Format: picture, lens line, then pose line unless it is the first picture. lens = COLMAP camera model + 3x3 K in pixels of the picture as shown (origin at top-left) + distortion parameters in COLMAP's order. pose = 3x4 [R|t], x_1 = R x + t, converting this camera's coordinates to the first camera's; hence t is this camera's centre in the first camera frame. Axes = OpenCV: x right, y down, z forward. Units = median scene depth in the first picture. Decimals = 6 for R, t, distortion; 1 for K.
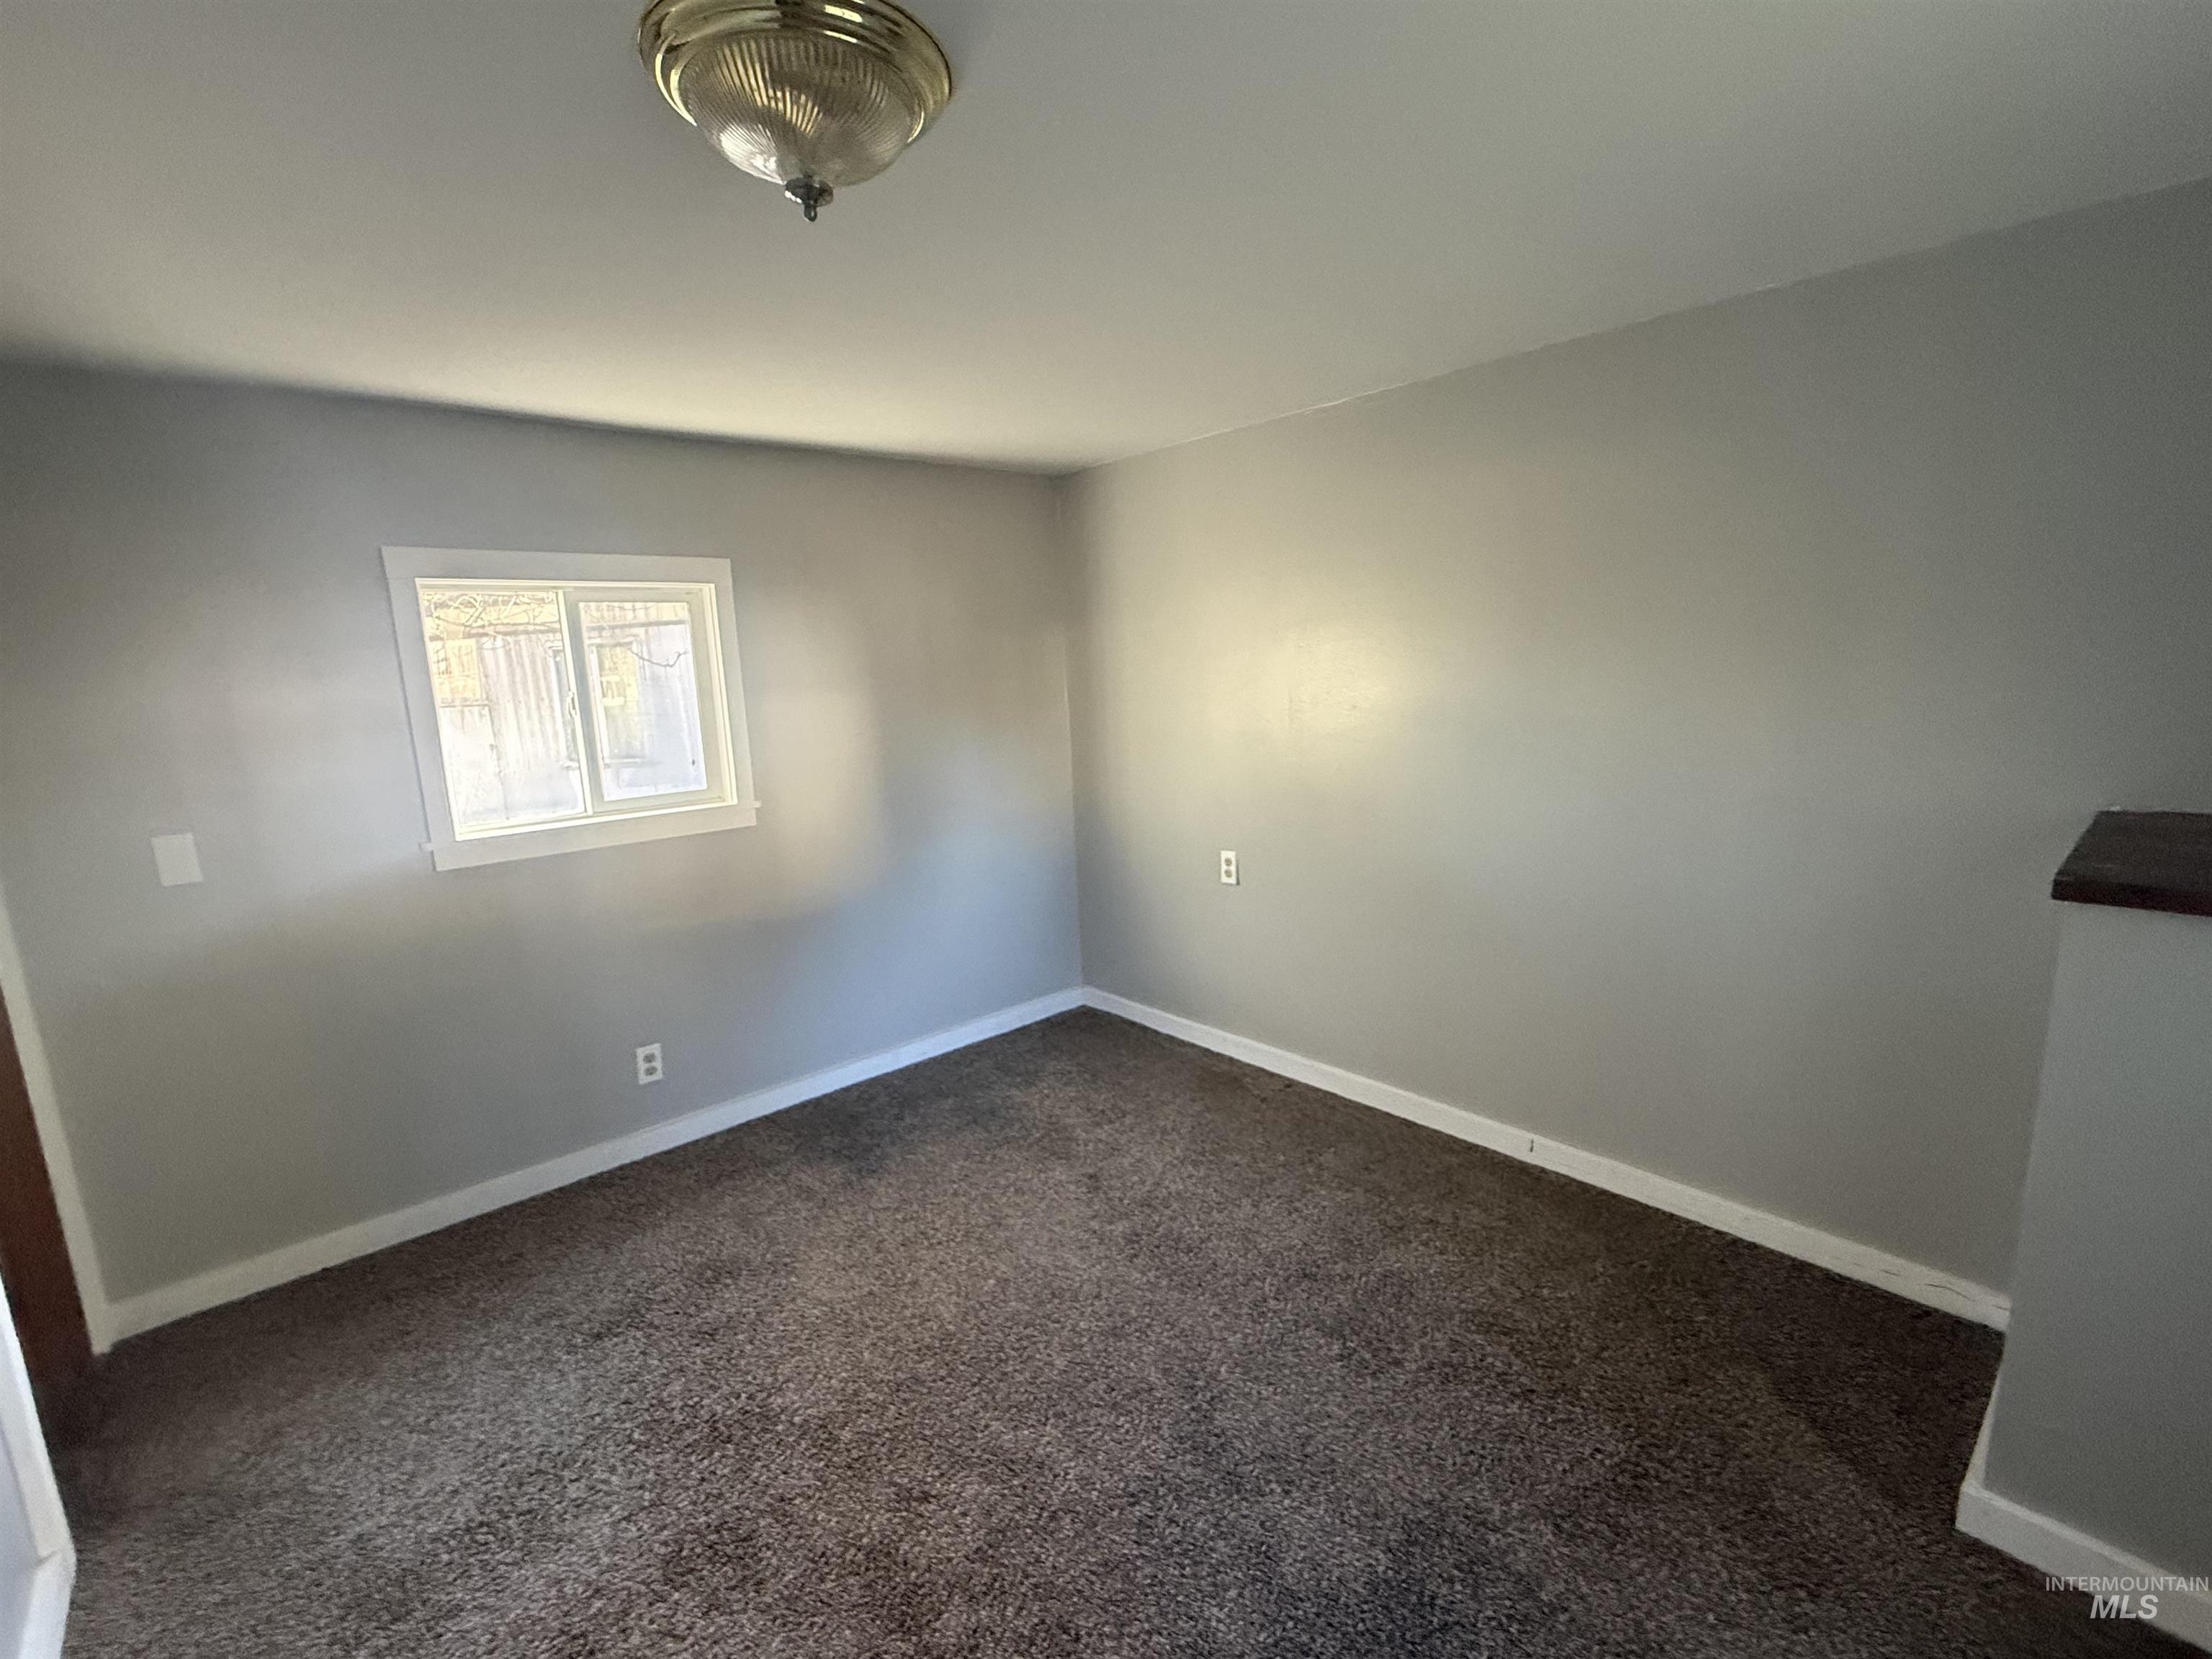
lens RADIAL K [[979.4, 0, 1106.0], [0, 979.4, 829.5], [0, 0, 1]] dist [0.001402, 0.000188]
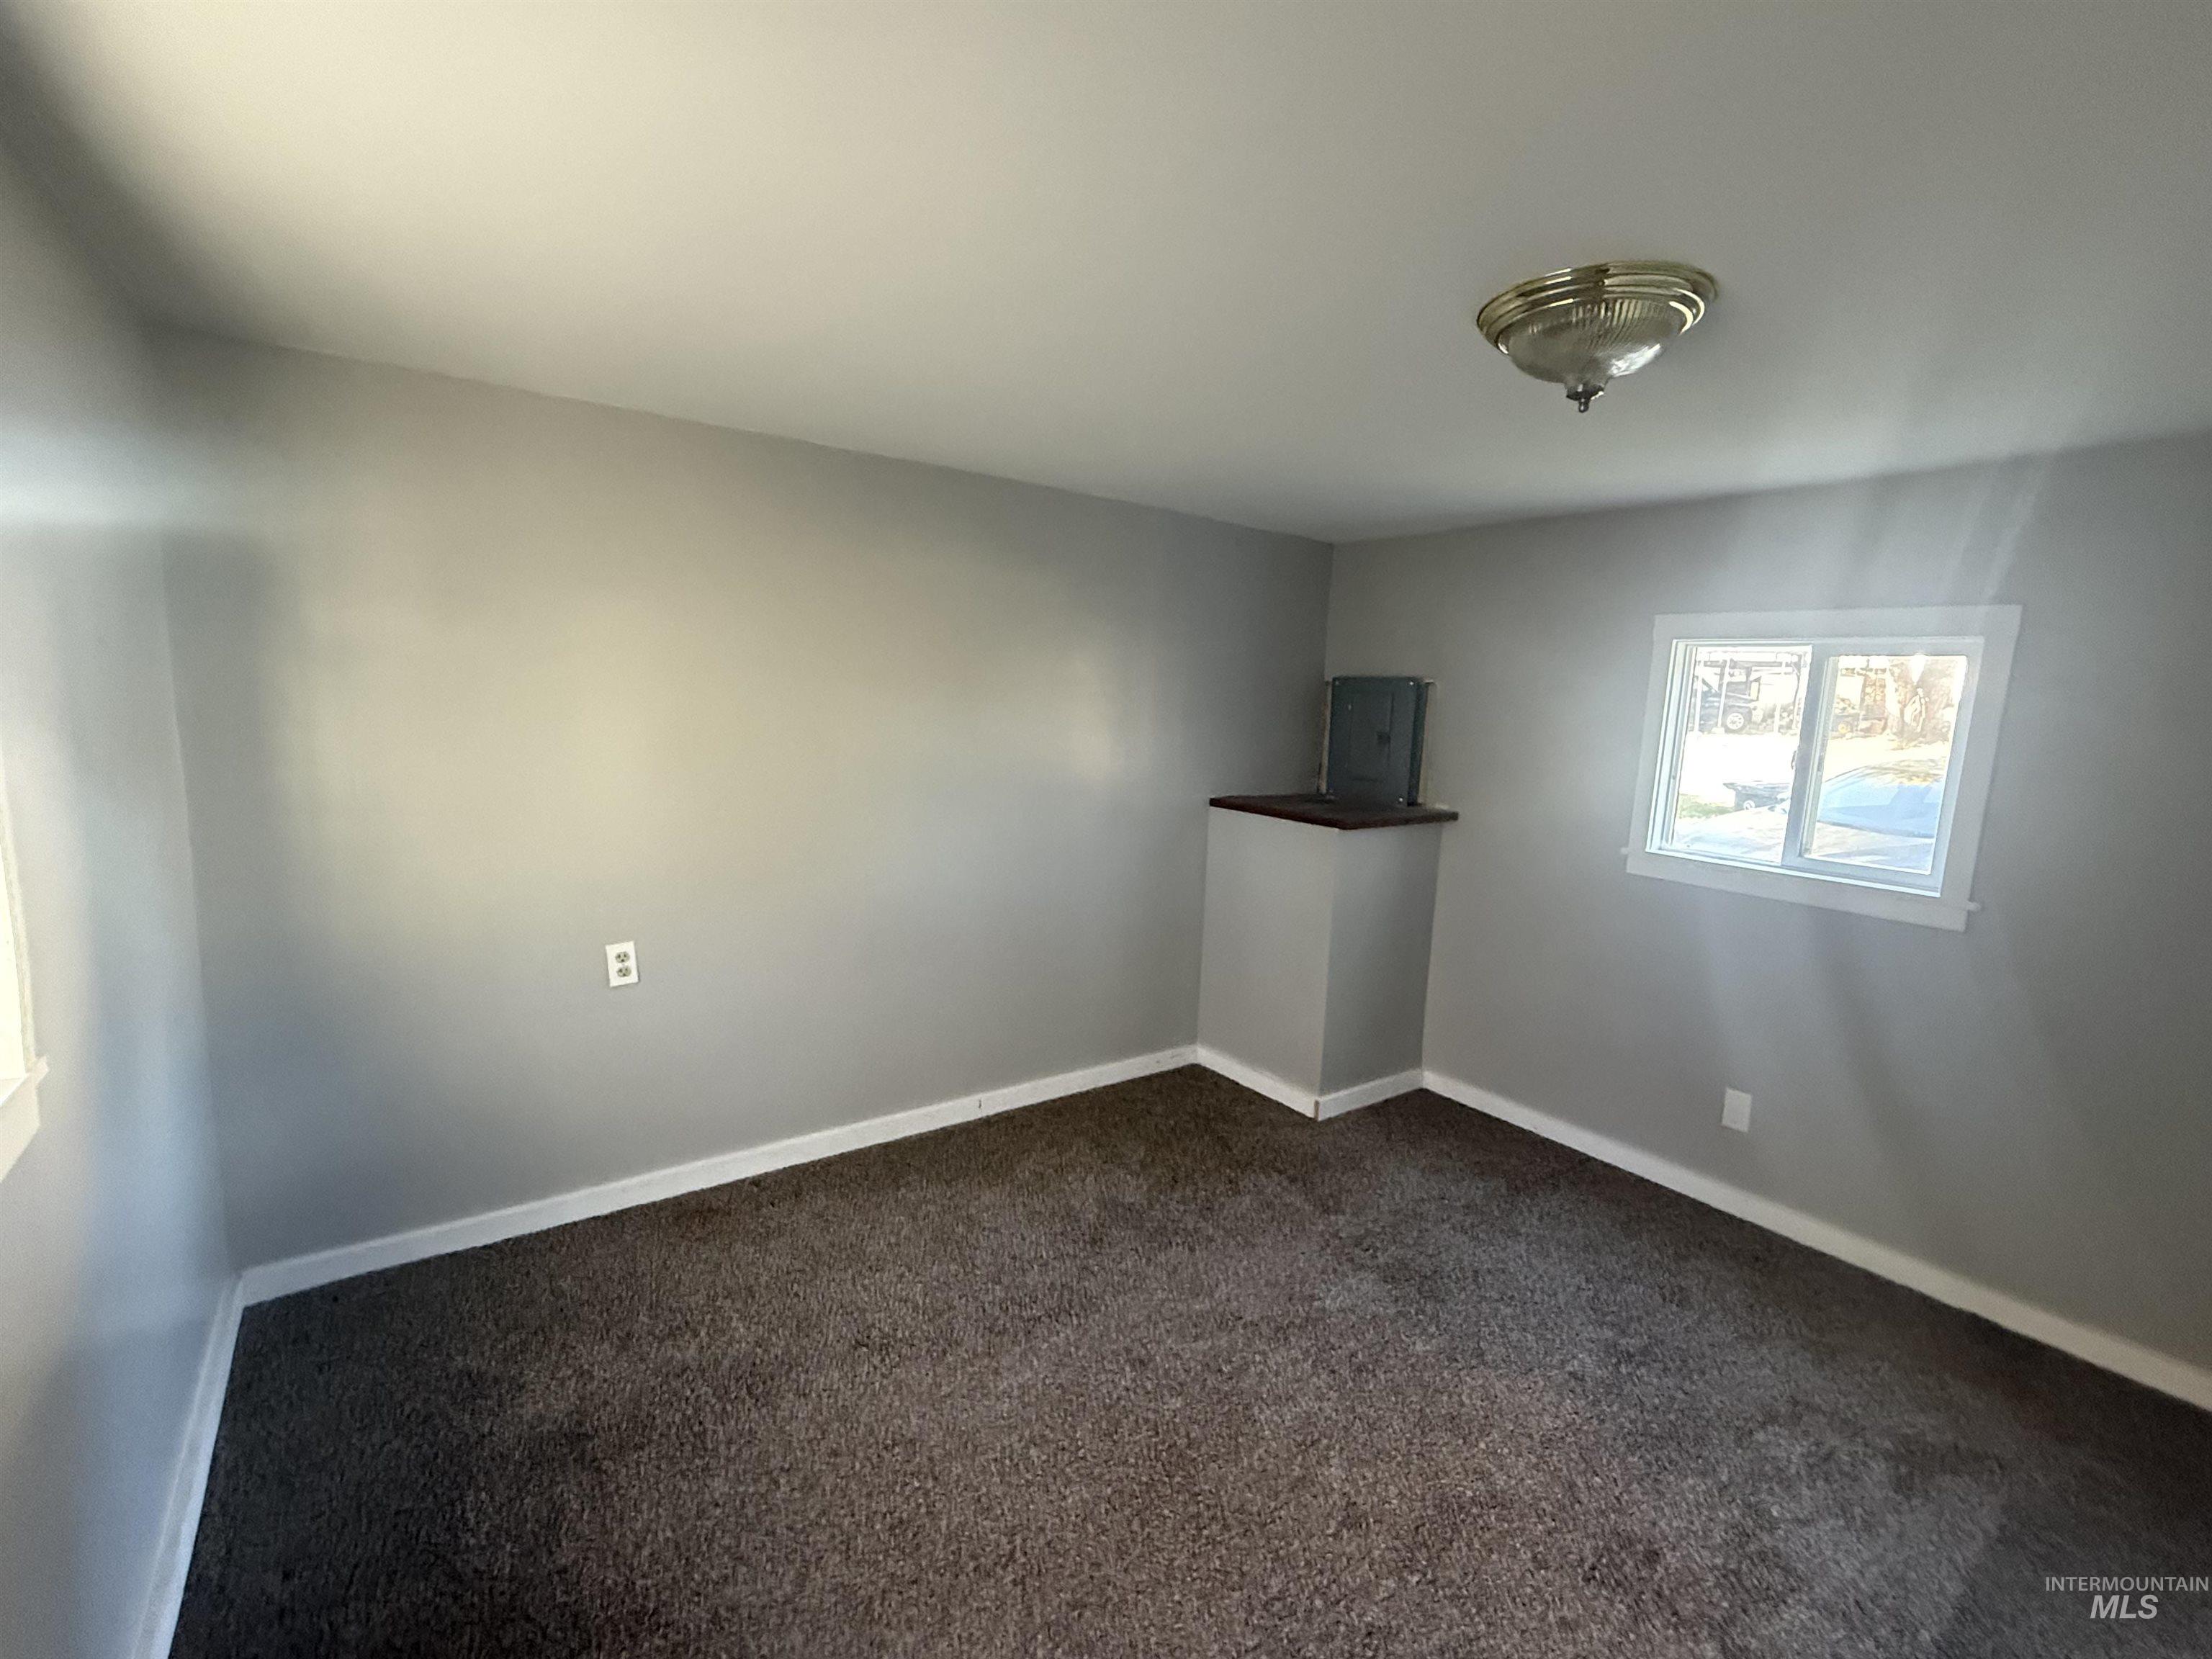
lens RADIAL K [[979.4, 0, 1106.0], [0, 979.4, 829.5], [0, 0, 1]] dist [0.001402, 0.000188]
pose [[0.094170, -0.093692, 0.991138, -0.760852], [0.126330, 0.988639, 0.081452, -0.103772], [-0.987508, 0.117540, 0.104936, 0.678757]]
